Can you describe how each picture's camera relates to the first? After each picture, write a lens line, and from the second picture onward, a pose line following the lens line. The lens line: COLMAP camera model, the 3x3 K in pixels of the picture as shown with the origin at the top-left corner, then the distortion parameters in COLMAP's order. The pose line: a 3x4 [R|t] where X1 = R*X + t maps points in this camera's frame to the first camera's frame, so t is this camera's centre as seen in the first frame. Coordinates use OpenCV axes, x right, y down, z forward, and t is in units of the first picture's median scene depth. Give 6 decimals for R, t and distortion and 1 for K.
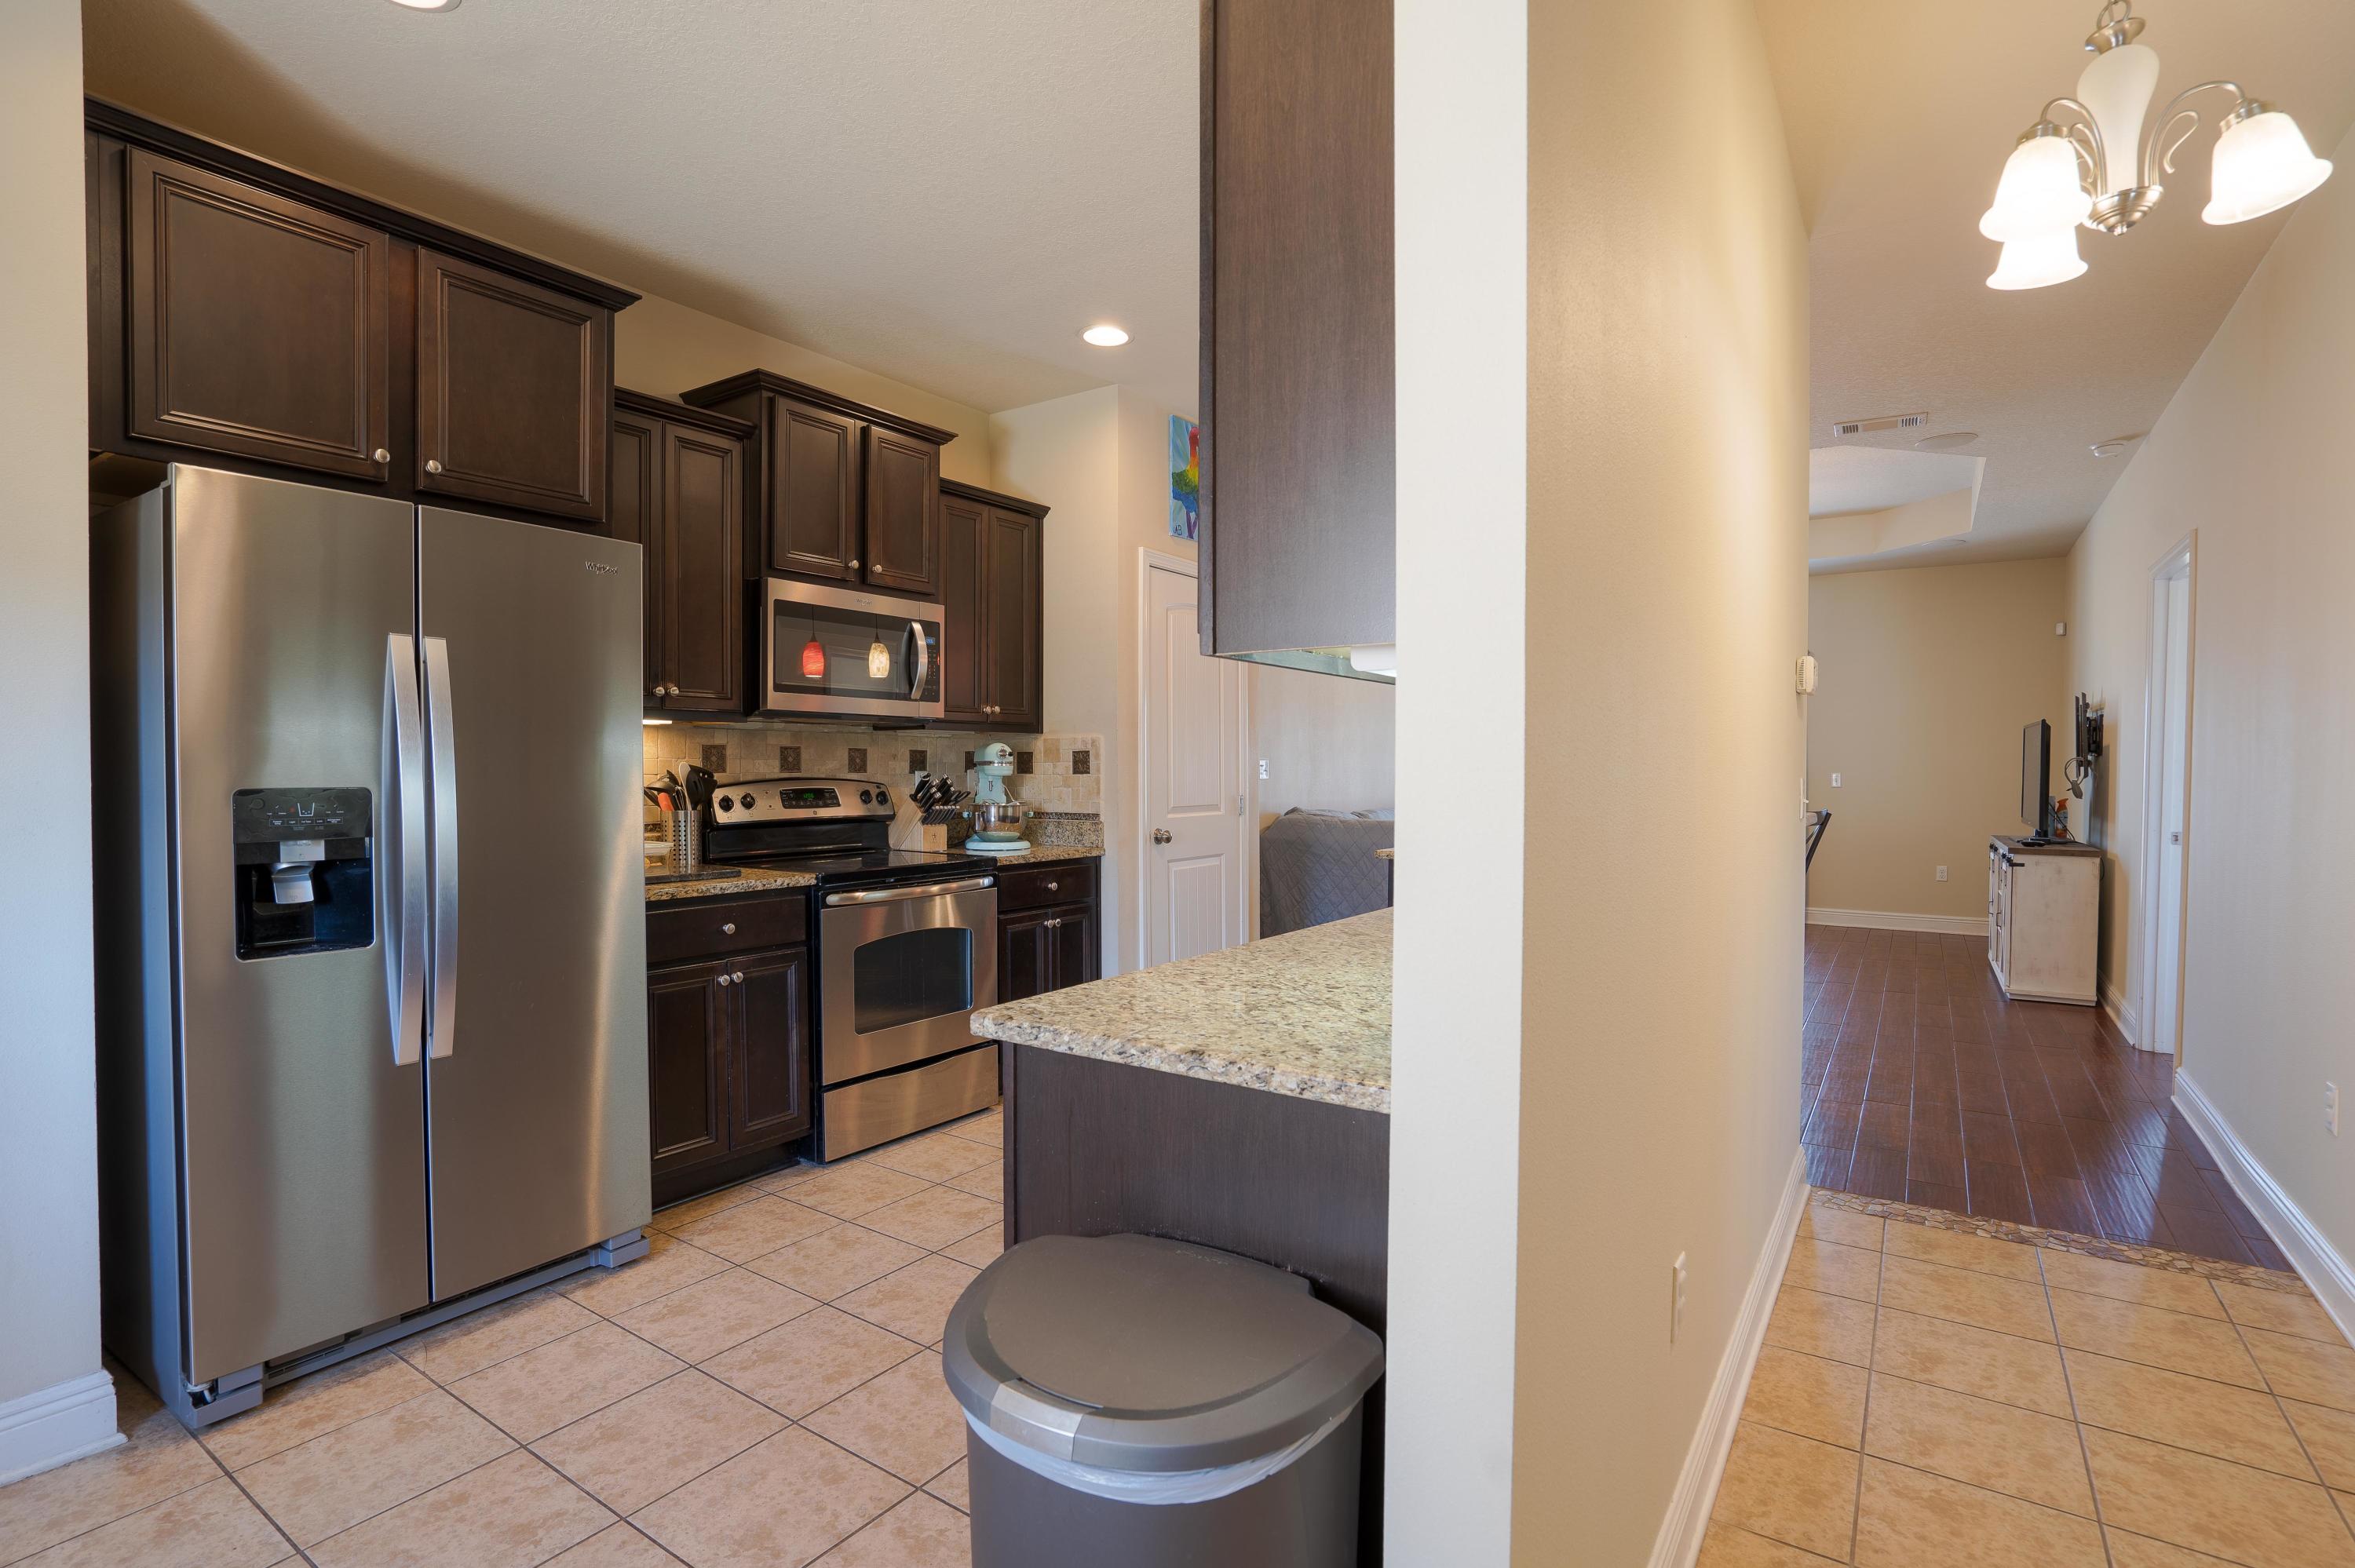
lens RADIAL K [[1115.4, 0, 1135.8], [0, 1115.4, 809.8], [0, 0, 1]] dist [-0.044614, 0.018110]
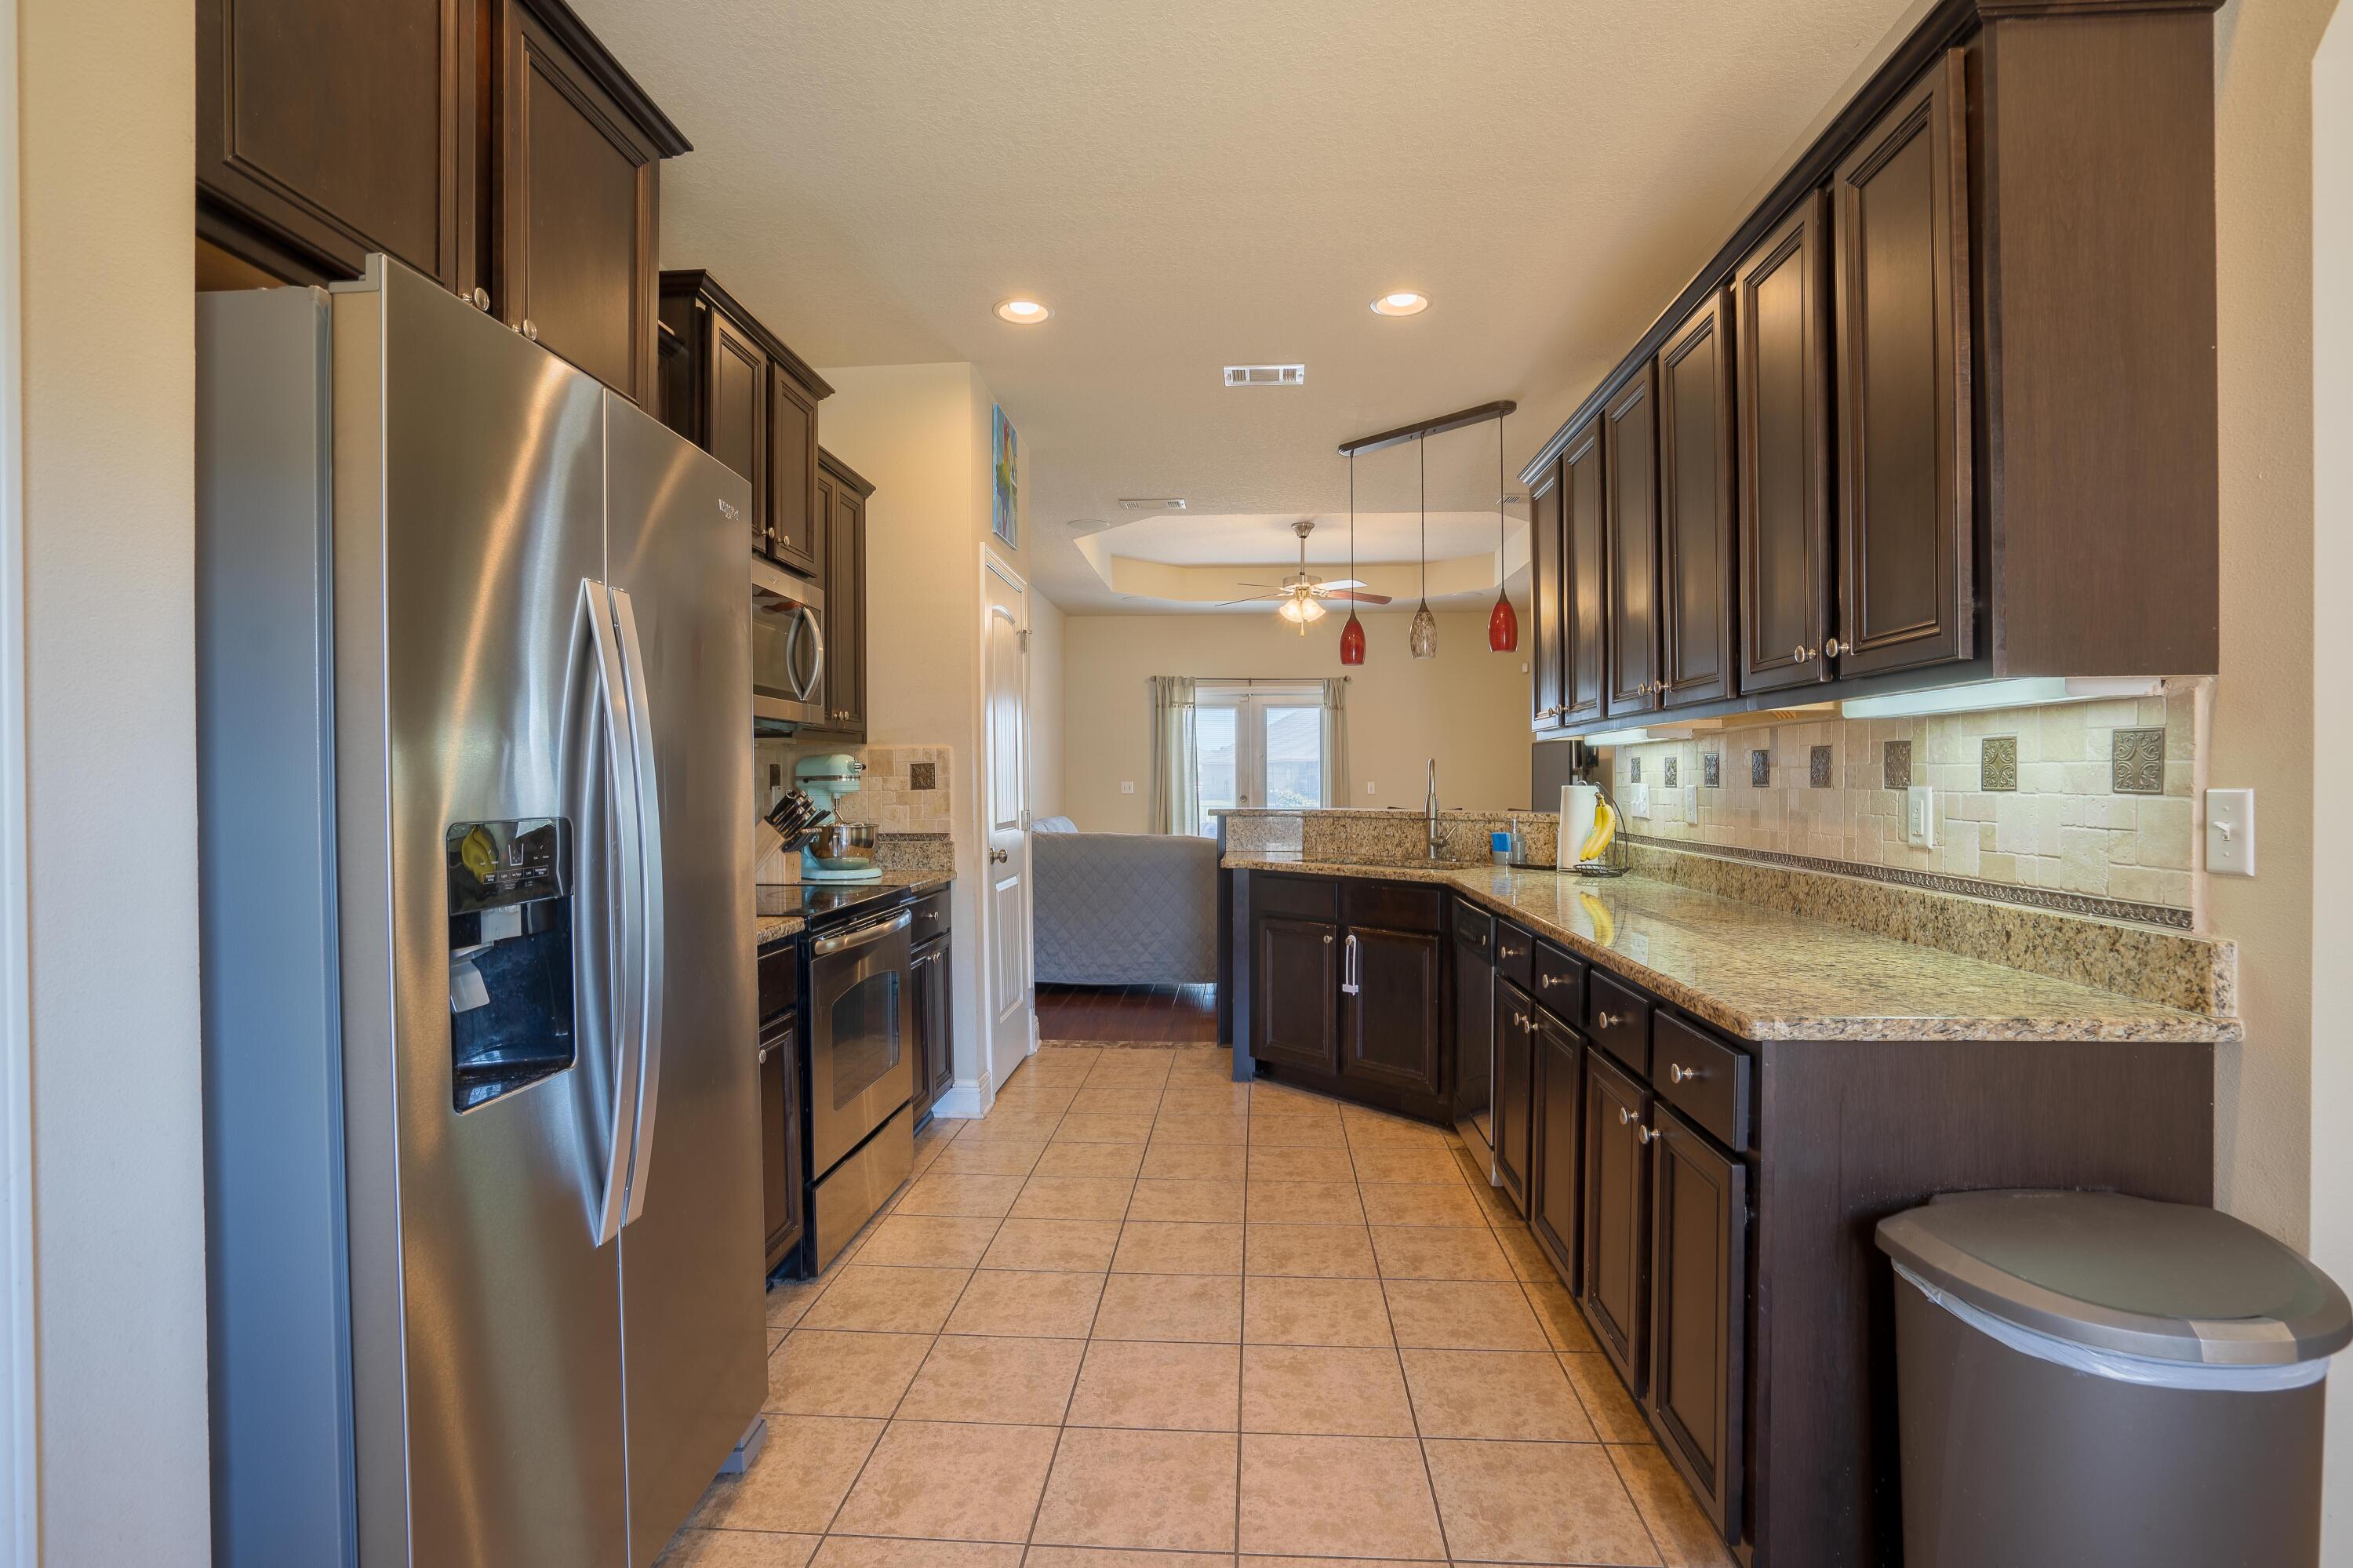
lens RADIAL K [[1114.6, 0, 1150.0], [0, 1114.6, 824.9], [0, 0, 1]] dist [-0.044614, 0.018110]
pose [[0.847347, -0.031095, 0.530128, -0.384978], [0.030153, 0.999491, 0.010429, -0.007475], [-0.530182, 0.007148, 0.847854, 0.149330]]
